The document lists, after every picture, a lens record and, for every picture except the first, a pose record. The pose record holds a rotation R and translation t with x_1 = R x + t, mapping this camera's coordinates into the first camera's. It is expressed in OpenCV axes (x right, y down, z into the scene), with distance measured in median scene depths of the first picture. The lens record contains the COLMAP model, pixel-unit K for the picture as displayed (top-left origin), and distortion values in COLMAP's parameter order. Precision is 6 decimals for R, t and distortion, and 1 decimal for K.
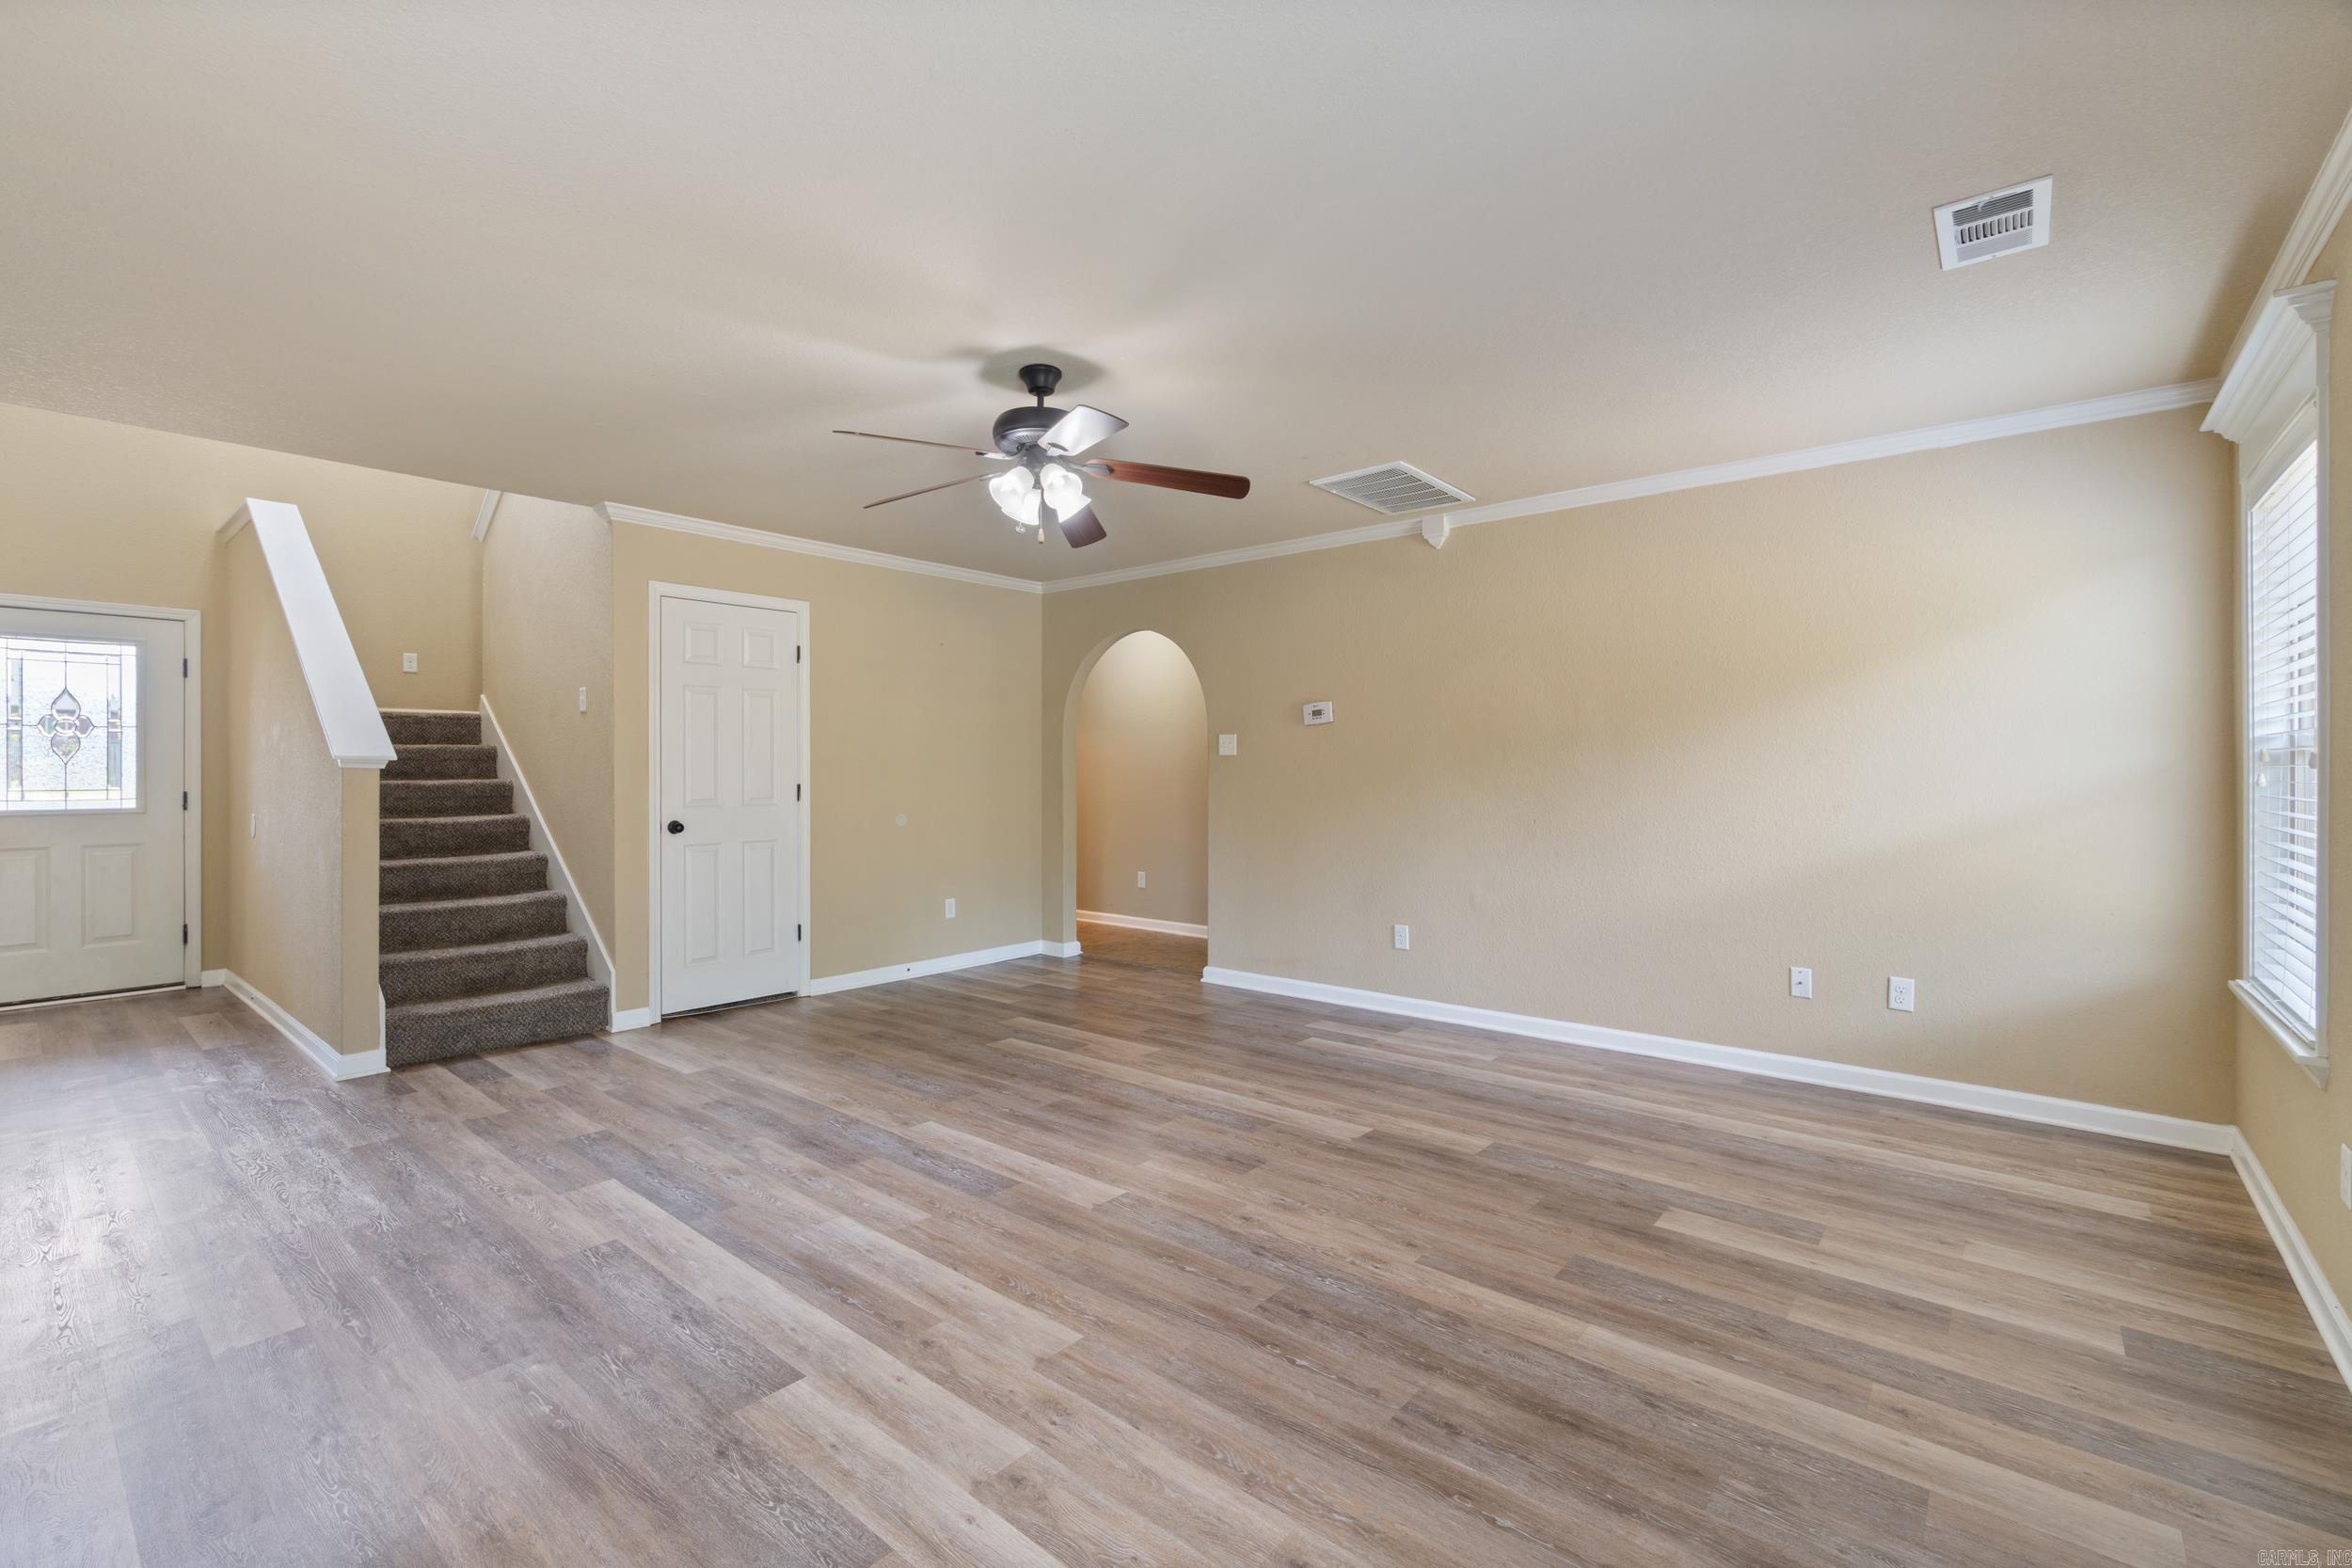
lens RADIAL K [[1006.9, 0, 1164.0], [0, 1006.9, 775.4], [0, 0, 1]] dist [-0.001191, -0.000045]
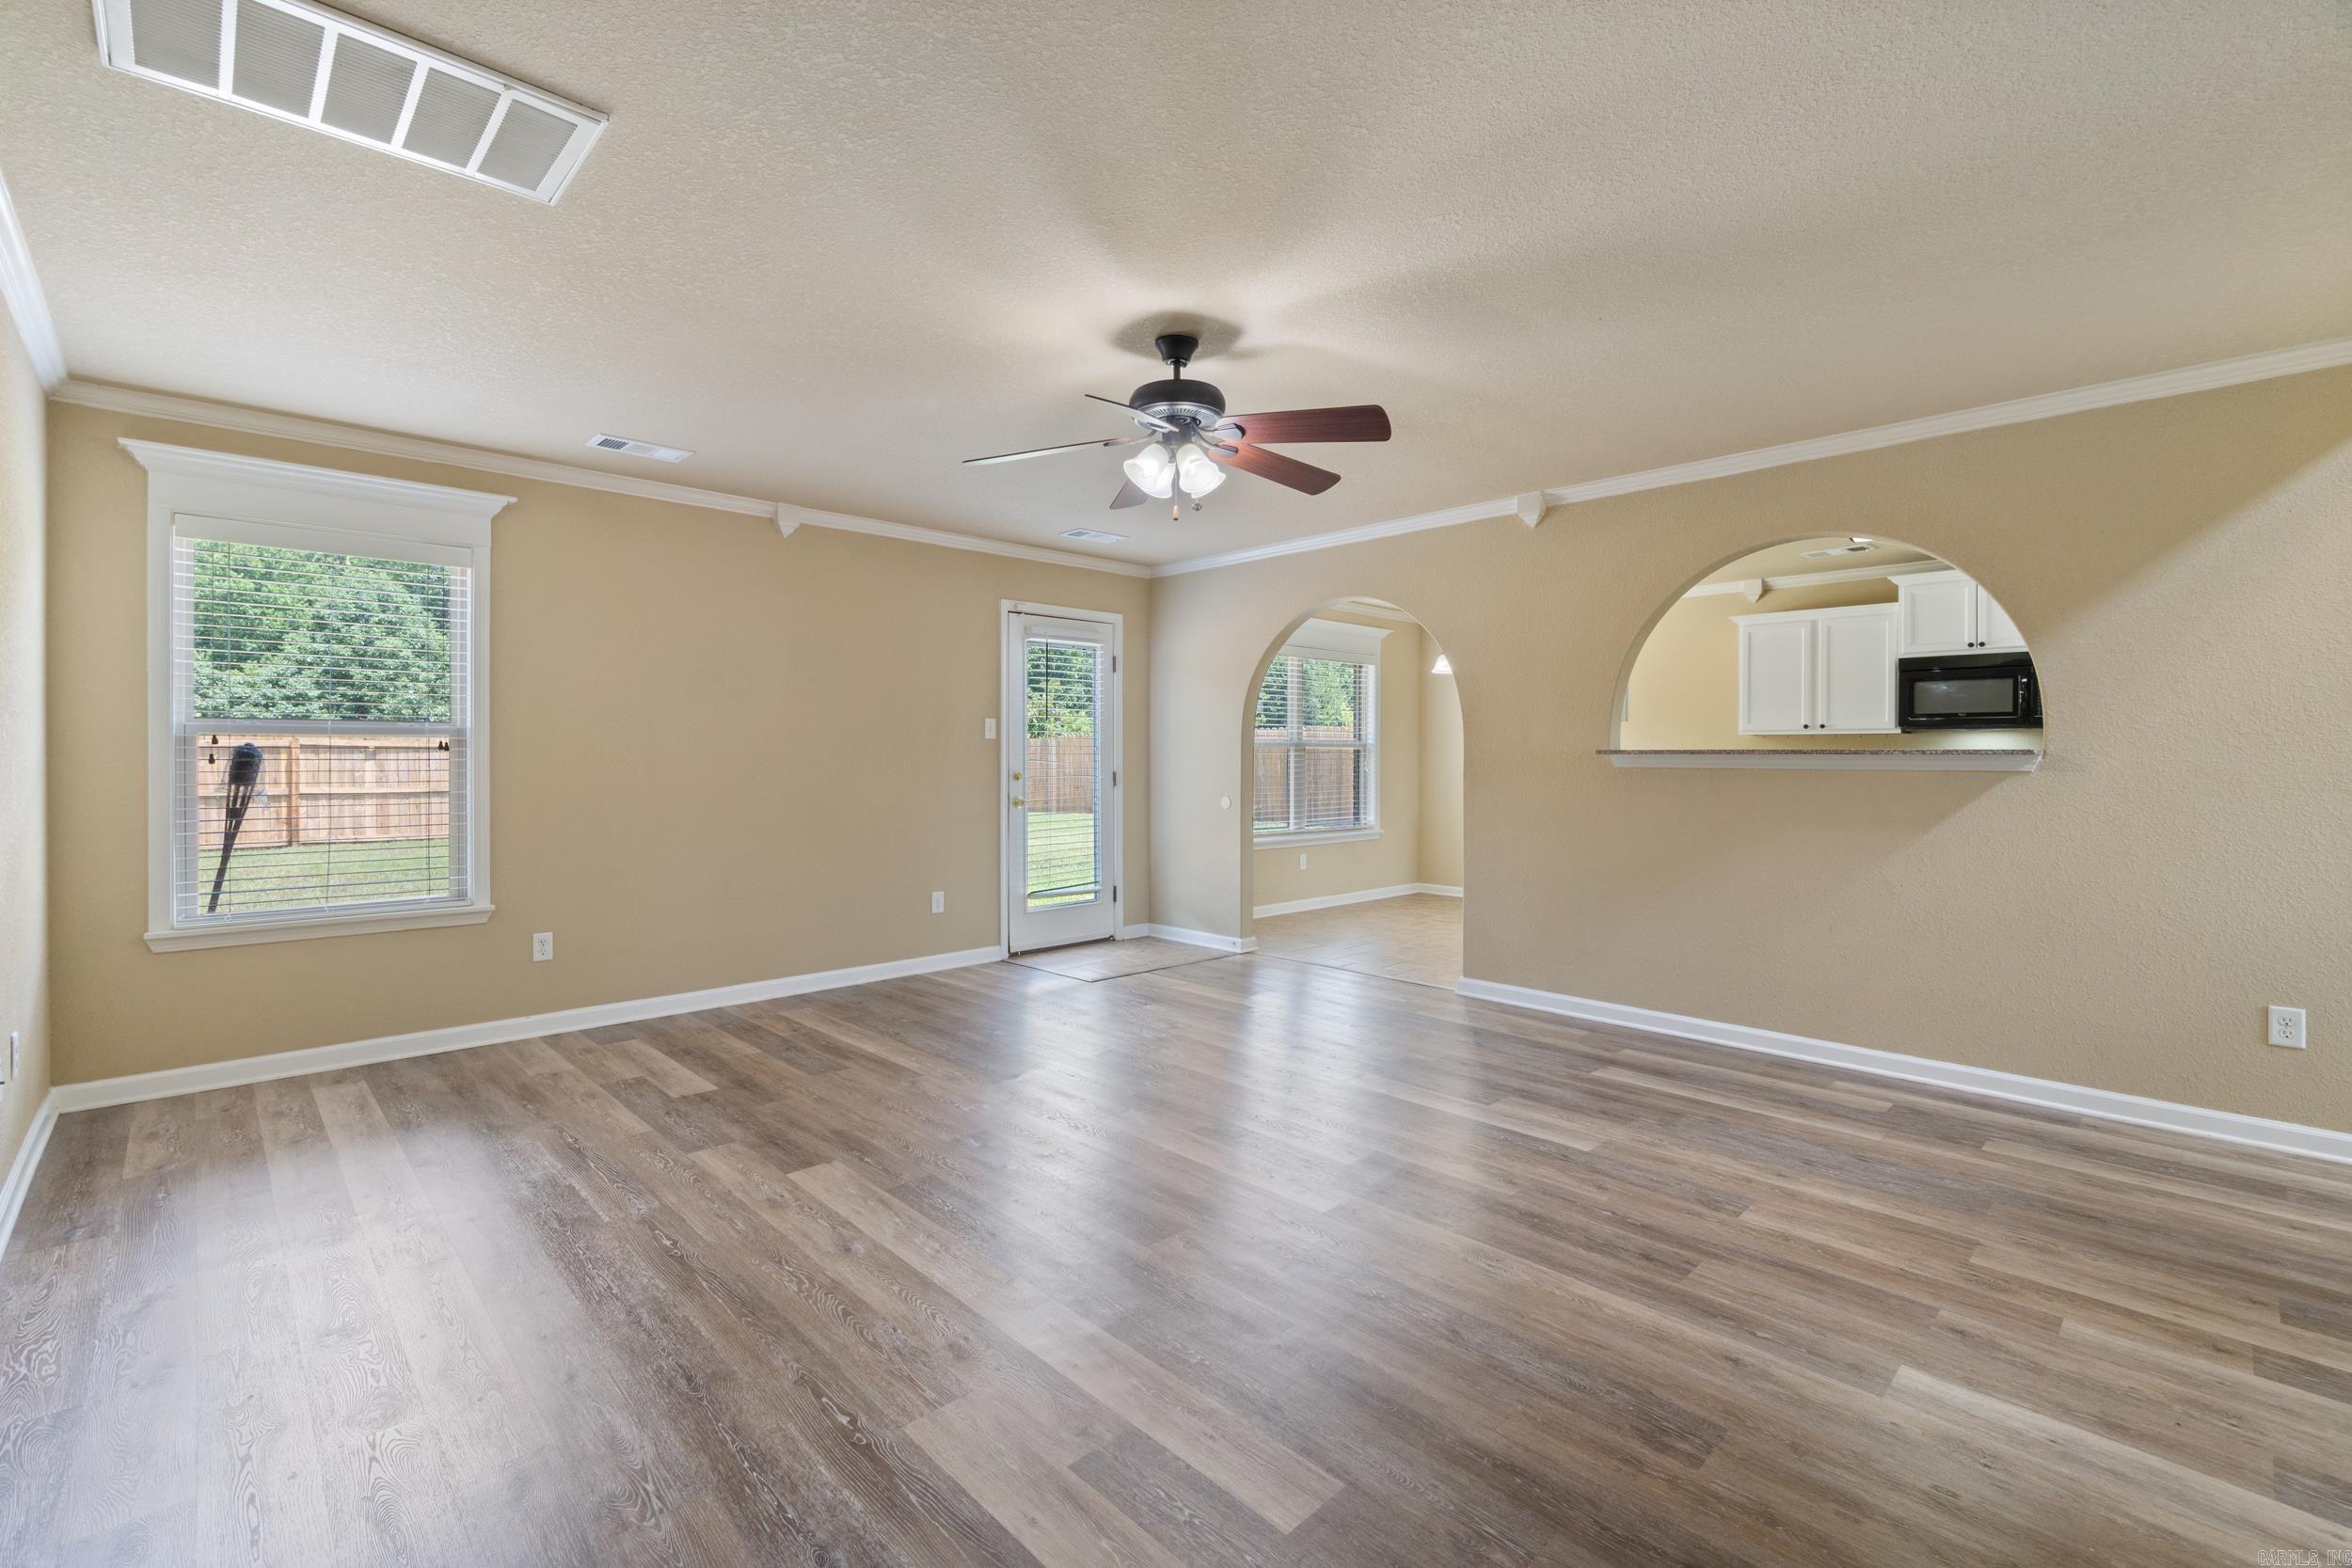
lens RADIAL K [[1006.9, 0, 1173.1], [0, 1006.9, 766.0], [0, 0, 1]] dist [-0.001191, -0.000045]
pose [[-0.995669, -0.003320, 0.092904, -0.196041], [-0.001804, 0.999864, 0.016391, -0.007464], [-0.092946, 0.016153, -0.995540, 1.832161]]
